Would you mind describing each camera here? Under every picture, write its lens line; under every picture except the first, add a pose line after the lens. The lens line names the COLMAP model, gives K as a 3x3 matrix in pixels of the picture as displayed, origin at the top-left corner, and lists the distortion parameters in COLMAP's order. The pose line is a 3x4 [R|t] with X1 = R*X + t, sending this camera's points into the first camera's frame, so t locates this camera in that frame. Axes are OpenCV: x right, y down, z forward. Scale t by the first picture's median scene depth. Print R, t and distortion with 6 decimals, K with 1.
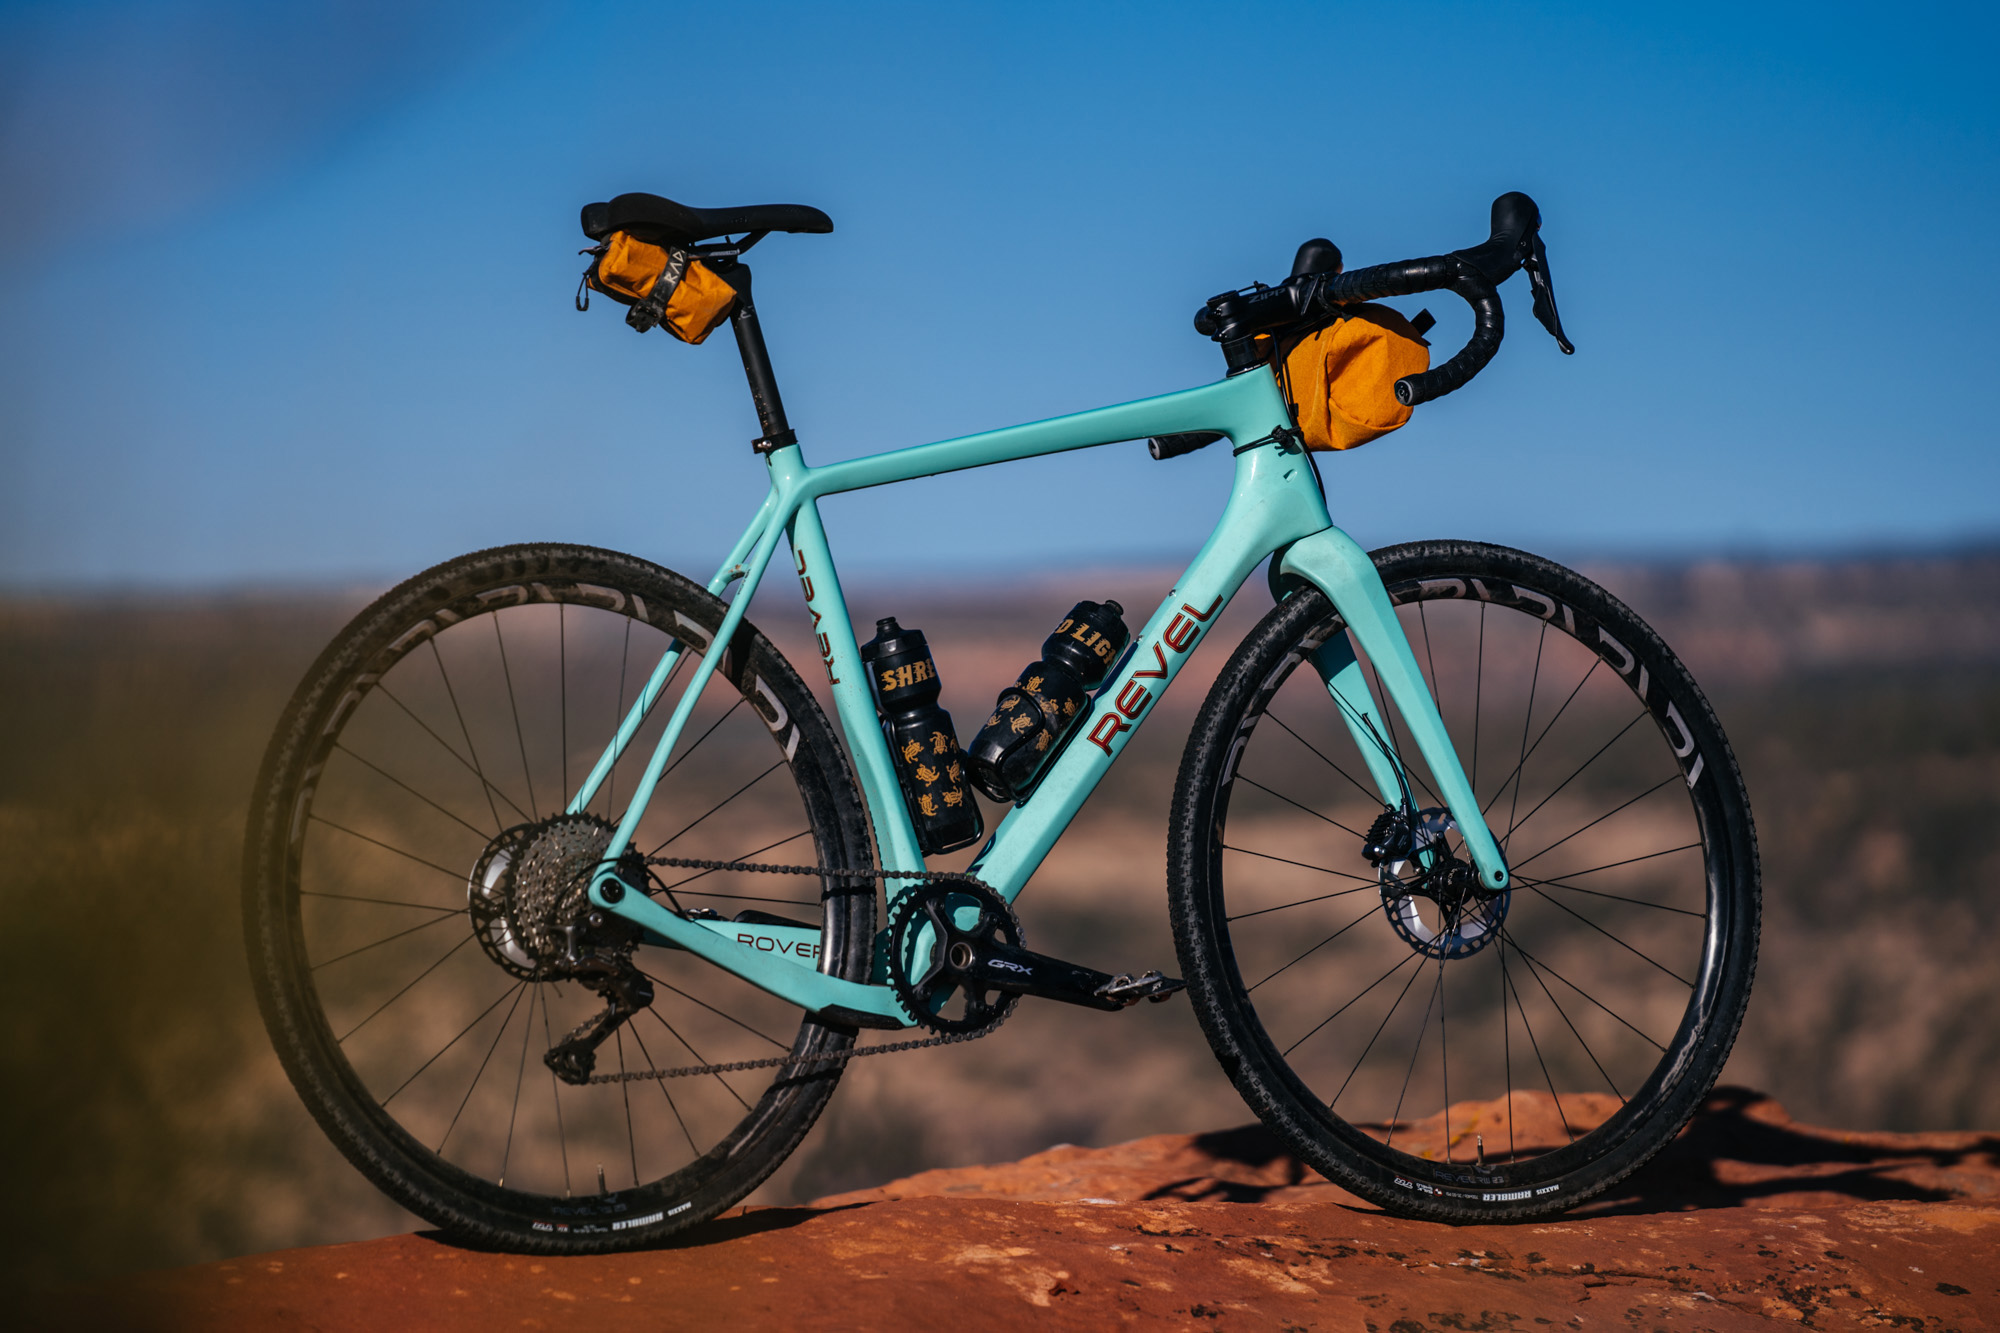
lens RADIAL K [[11481.6, 0, 1000.0], [0, 11481.6, 666.5], [0, 0, 1]] dist [2.334373, -0.758828]
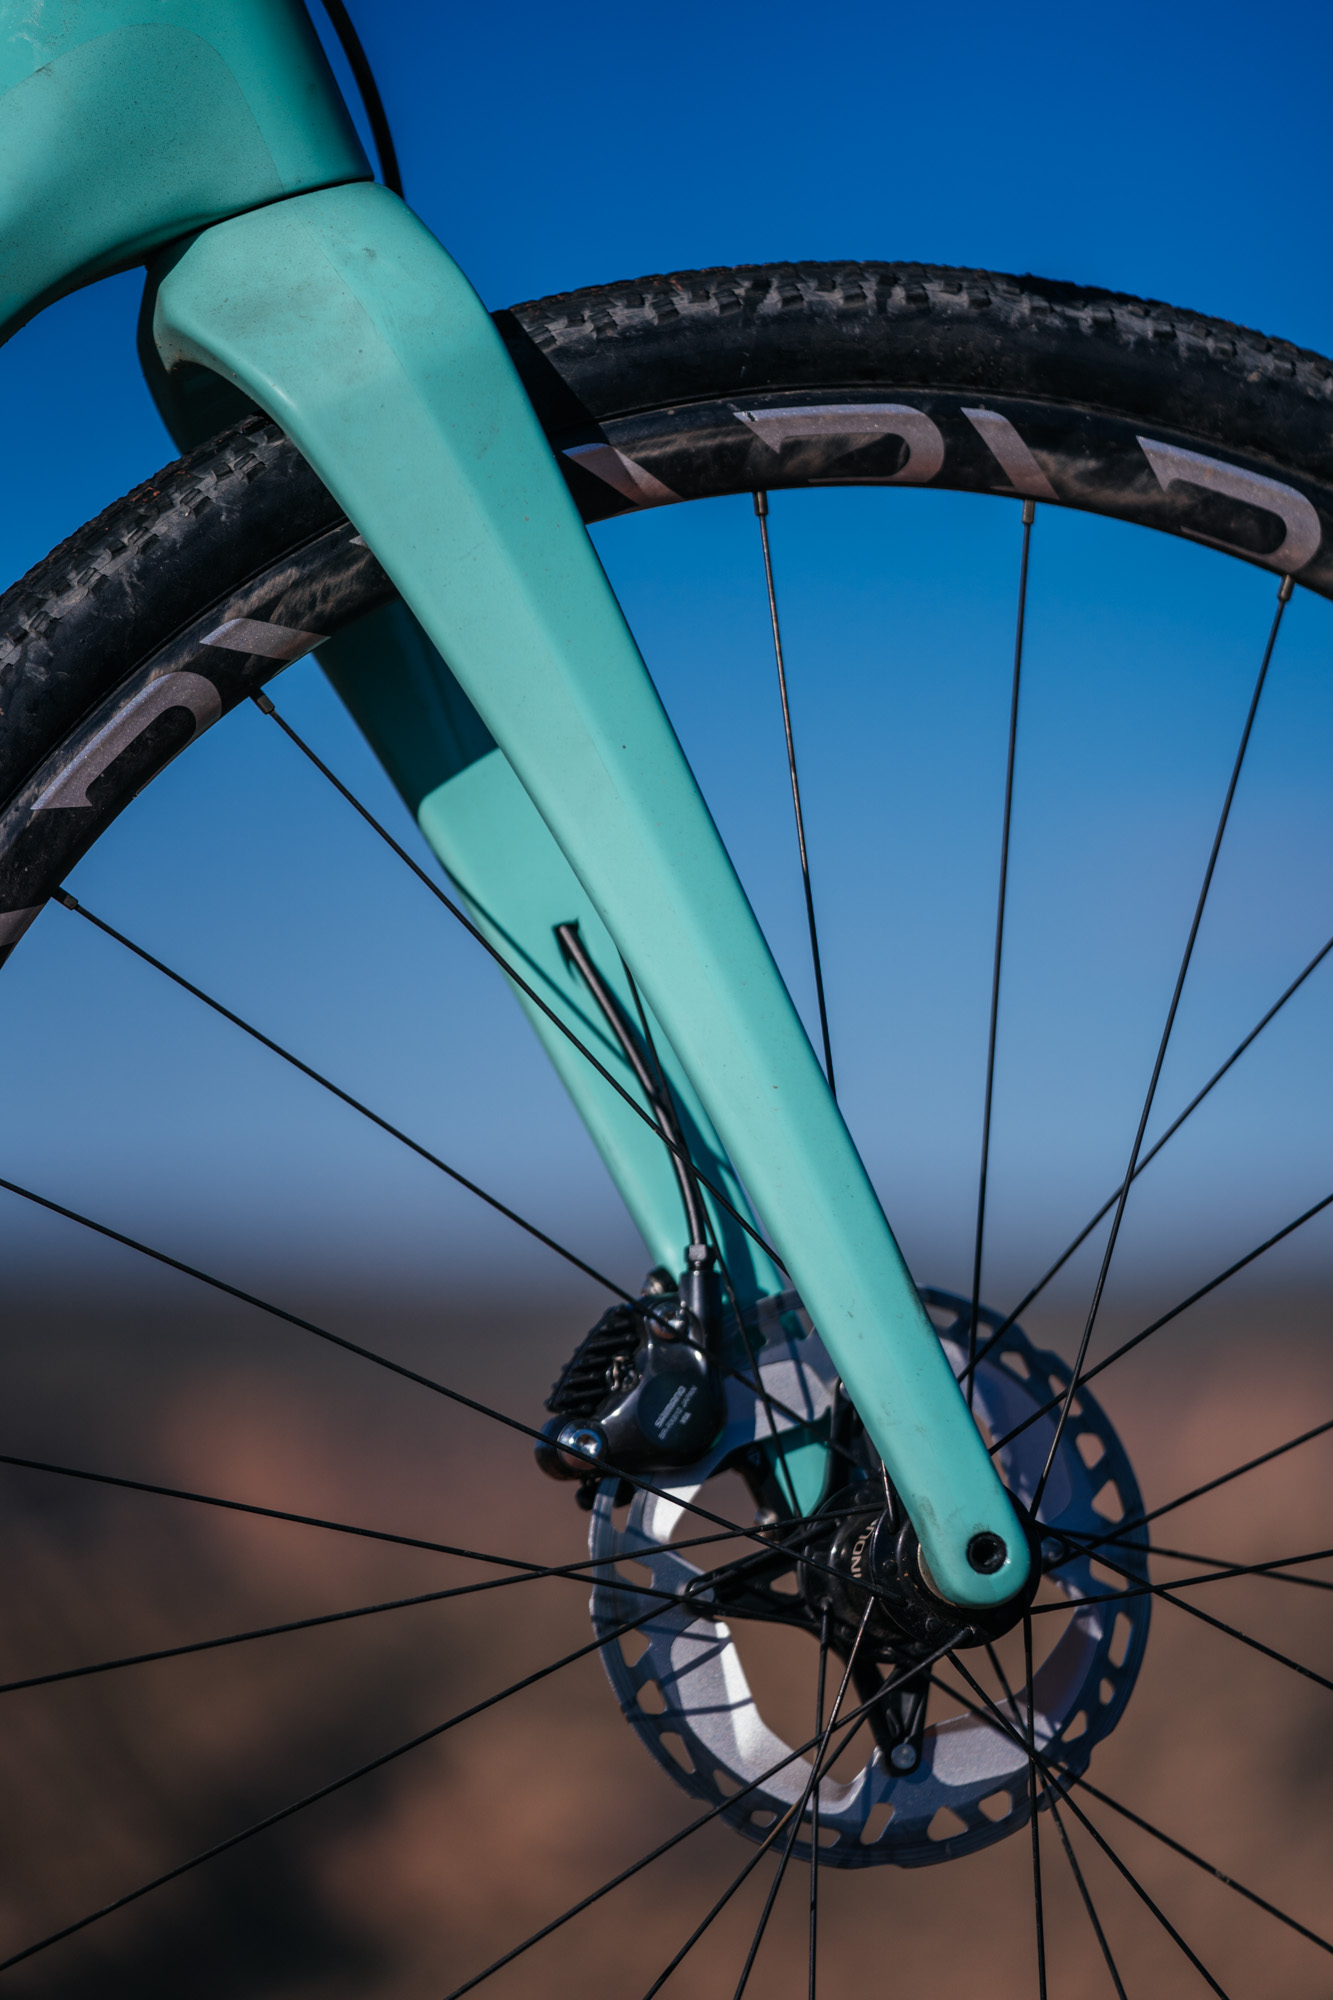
lens RADIAL K [[8449.3, 0, 666.5], [0, 8449.3, 1000.0], [0, 0, 1]] dist [0.208224, 4.447580]
pose [[0.967143, 0.000110, -0.254235, 0.083158], [-0.007472, 0.999580, -0.027991, 0.011222], [0.254125, 0.028971, 0.966737, 0.814497]]
